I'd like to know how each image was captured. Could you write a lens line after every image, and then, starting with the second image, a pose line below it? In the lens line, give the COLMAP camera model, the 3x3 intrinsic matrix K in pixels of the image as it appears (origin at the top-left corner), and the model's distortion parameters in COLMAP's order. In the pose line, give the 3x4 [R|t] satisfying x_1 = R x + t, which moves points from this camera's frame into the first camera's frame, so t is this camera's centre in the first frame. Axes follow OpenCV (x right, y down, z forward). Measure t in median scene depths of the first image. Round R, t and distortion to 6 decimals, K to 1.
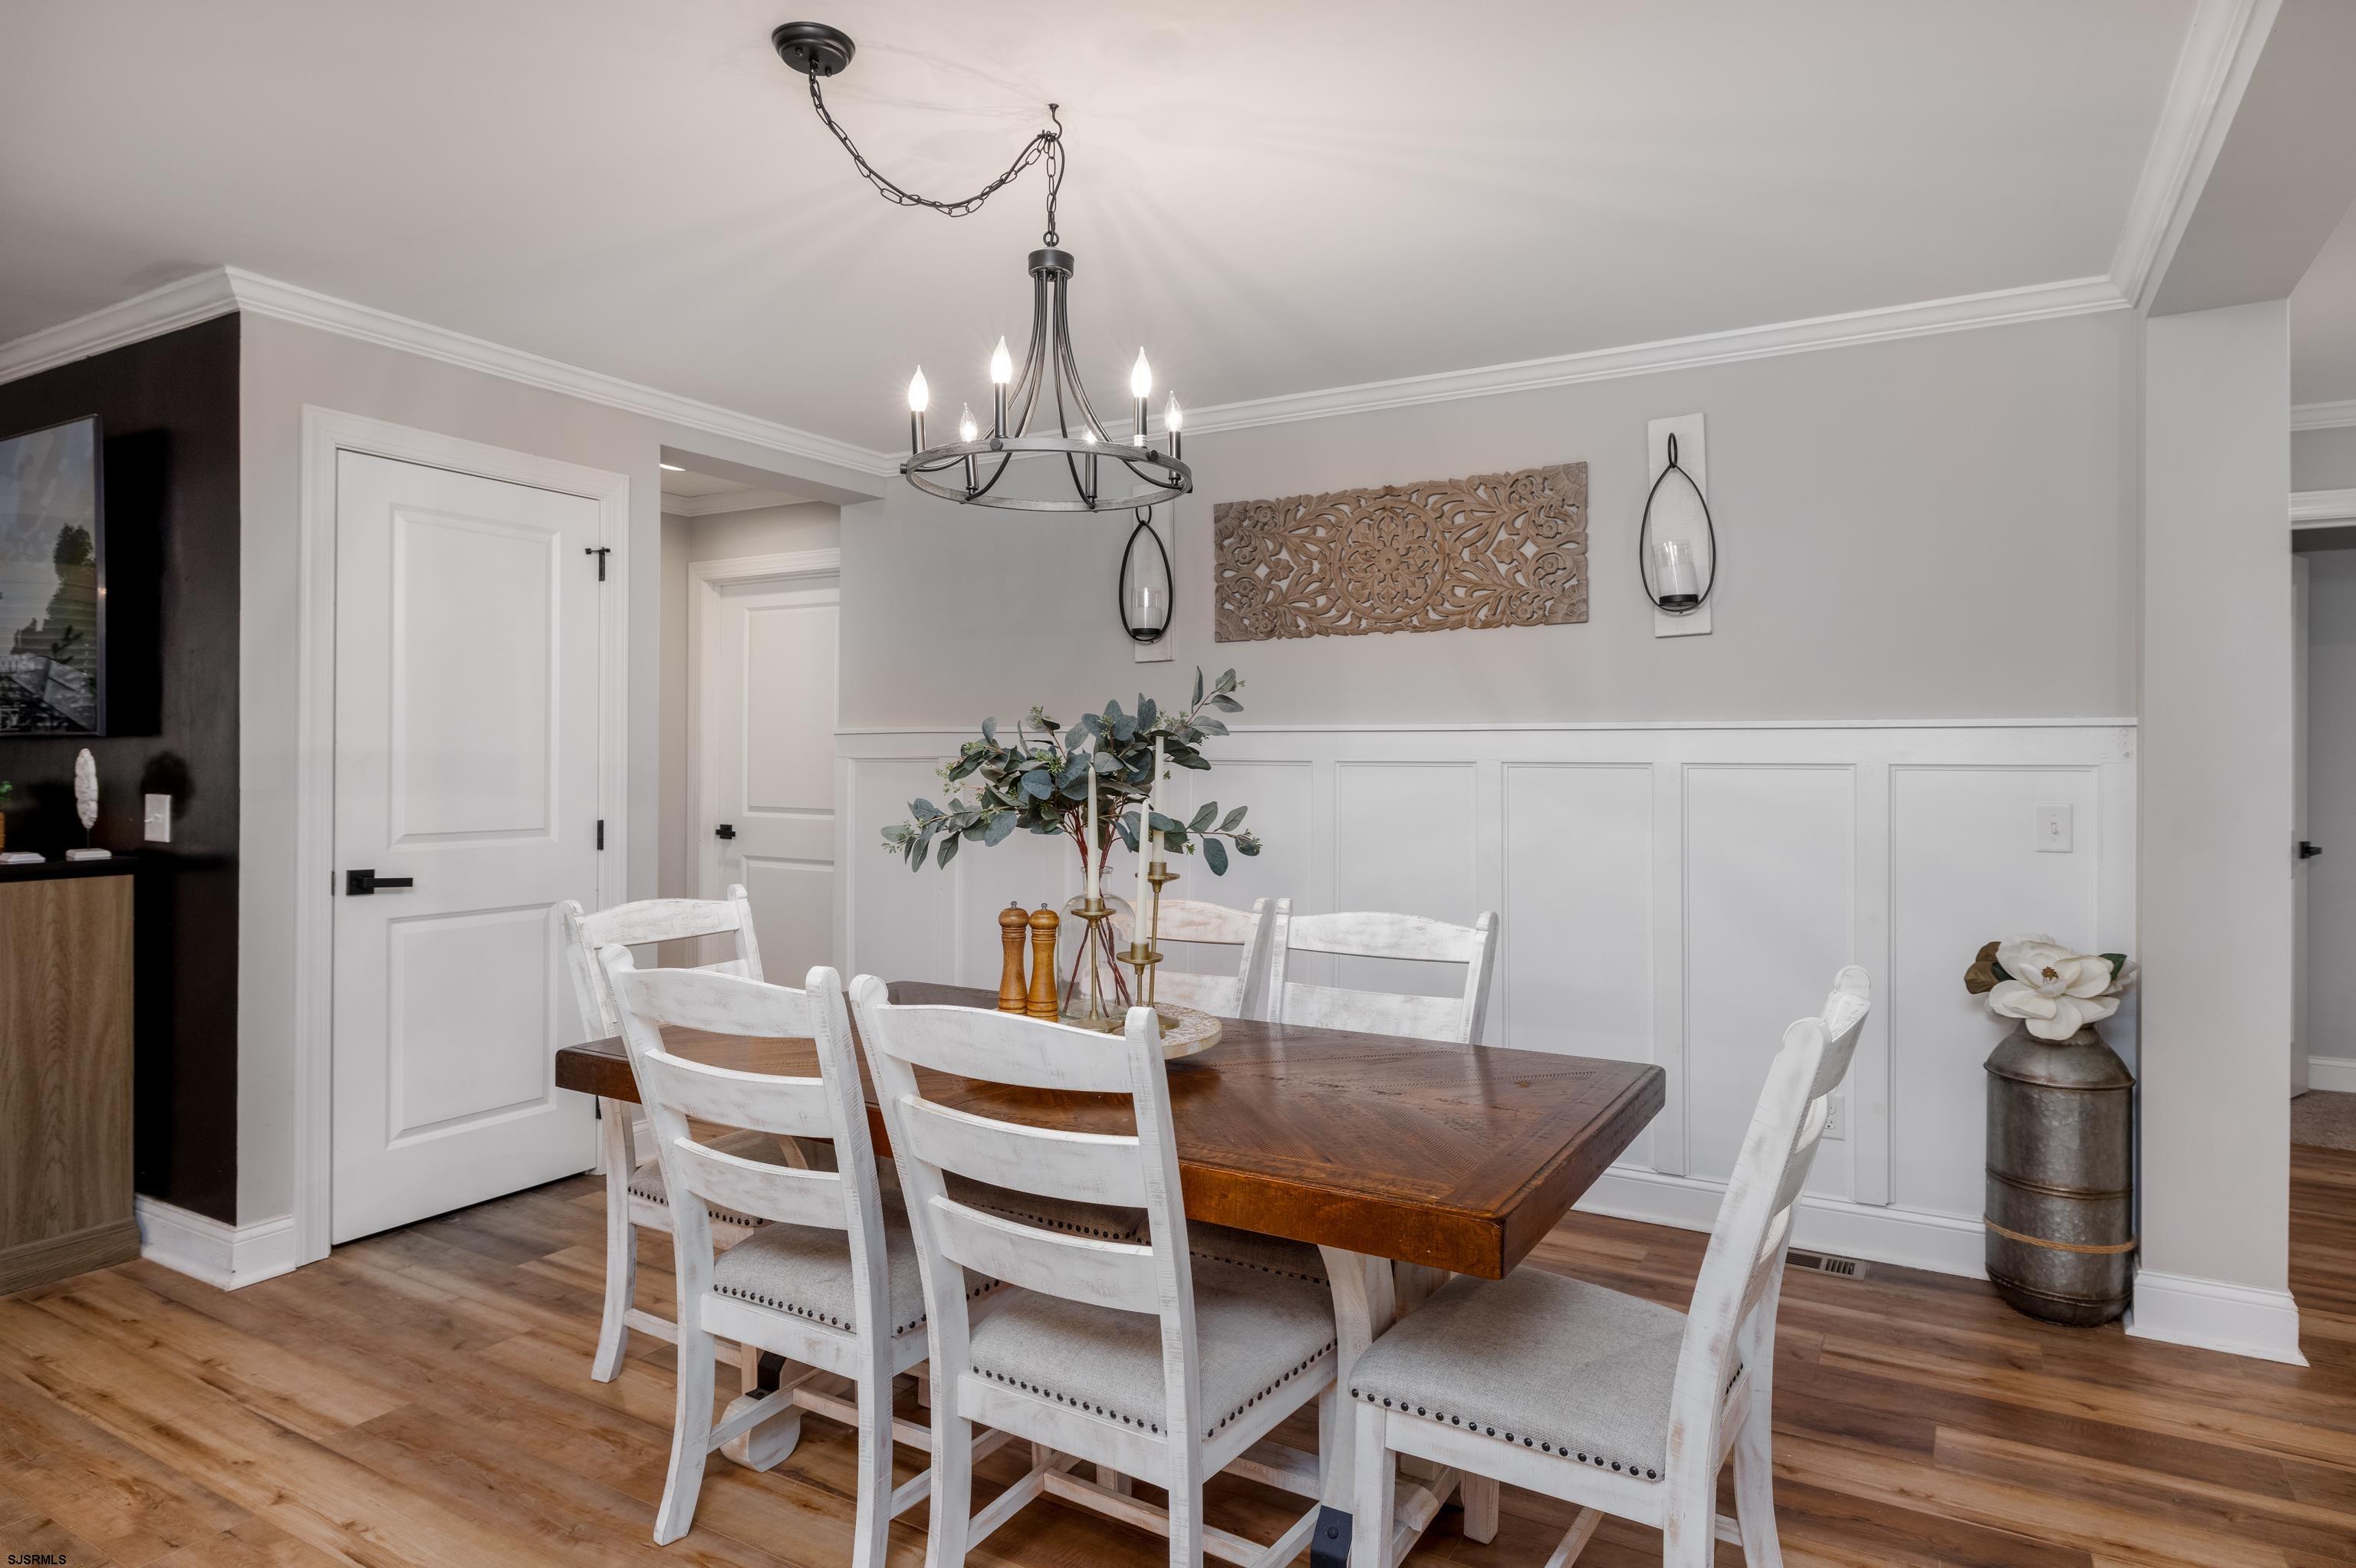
lens RADIAL K [[1340.5, 0, 1179.0], [0, 1340.5, 775.4], [0, 0, 1]] dist [0.019973, -0.000326]
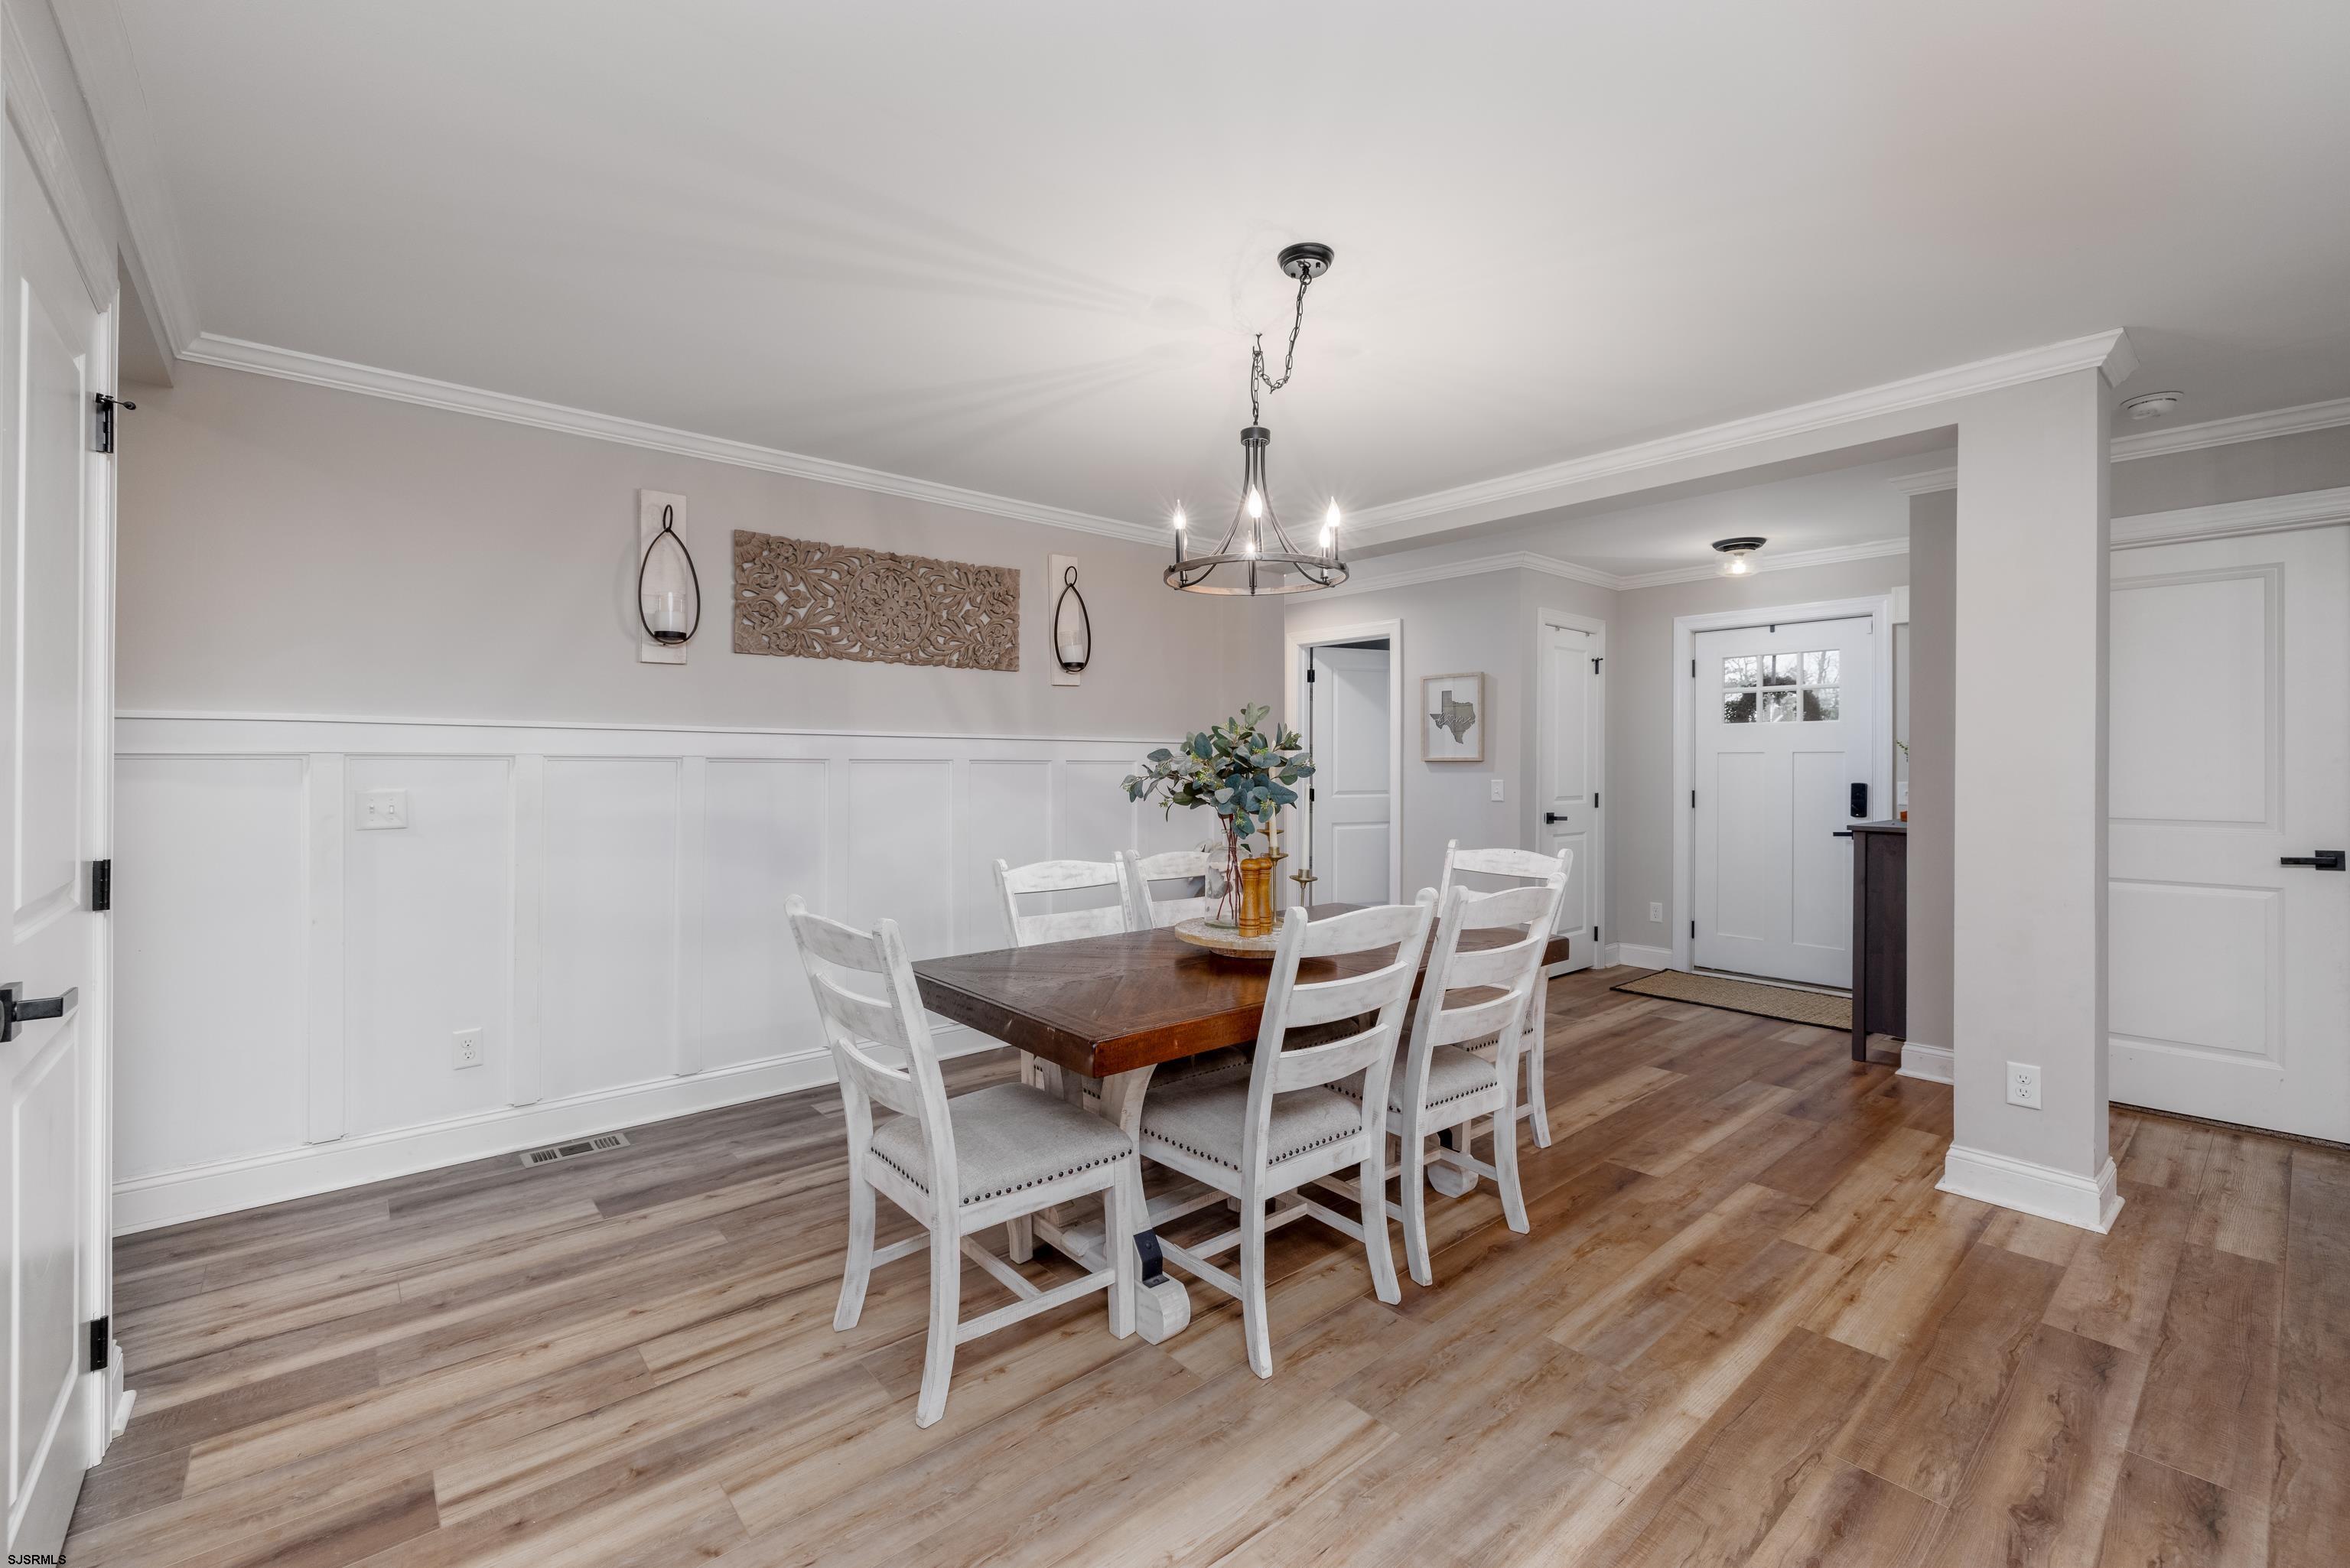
lens RADIAL K [[1000.0, 0, 1177.6], [0, 1000.0, 769.8], [0, 0, 1]] dist [0.000630, -0.000186]
pose [[0.317366, -0.010898, 0.948240, -0.713621], [0.011686, 0.999903, 0.007581, -0.004884], [-0.948231, 0.008676, 0.317463, 0.428834]]
